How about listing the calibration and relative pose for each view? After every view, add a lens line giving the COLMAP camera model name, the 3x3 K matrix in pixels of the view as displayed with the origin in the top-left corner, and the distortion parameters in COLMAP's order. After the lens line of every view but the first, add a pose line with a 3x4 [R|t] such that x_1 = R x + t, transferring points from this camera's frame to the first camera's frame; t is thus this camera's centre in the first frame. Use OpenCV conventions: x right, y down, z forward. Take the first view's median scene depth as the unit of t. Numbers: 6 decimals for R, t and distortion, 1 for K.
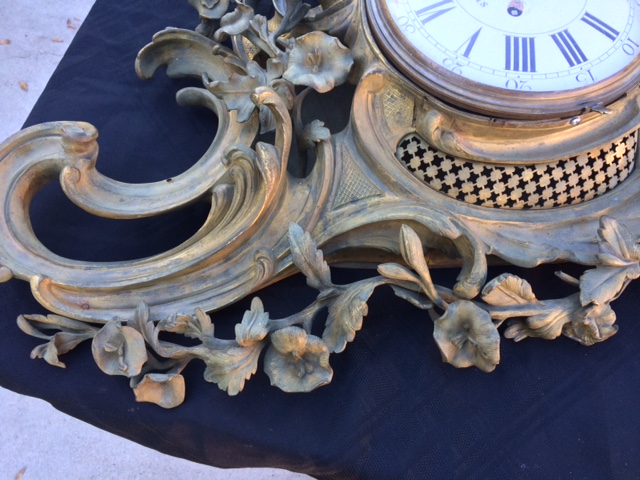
lens RADIAL K [[544.0, 0, 320.0], [0, 544.0, 240.0], [0, 0, 1]] dist [0.094170, -0.004133]
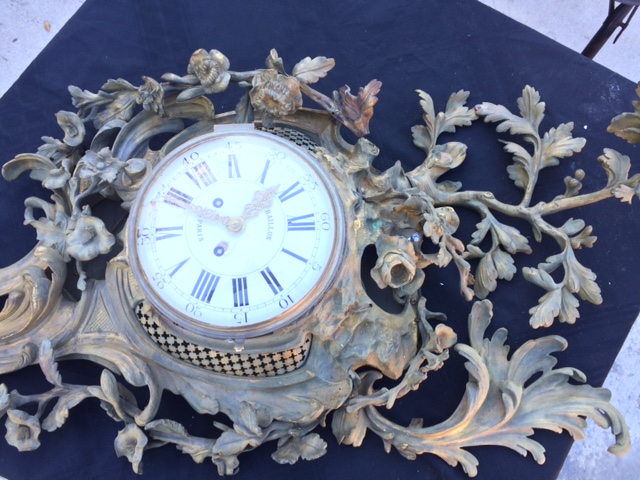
lens RADIAL K [[563.1, 0, 320.0], [0, 563.1, 240.0], [0, 0, 1]] dist [0.059432, -0.007051]
pose [[0.948657, 0.297371, -0.107797, 0.732322], [-0.268634, 0.937369, 0.221756, -0.816566], [0.166989, -0.181413, 0.969125, -0.315177]]
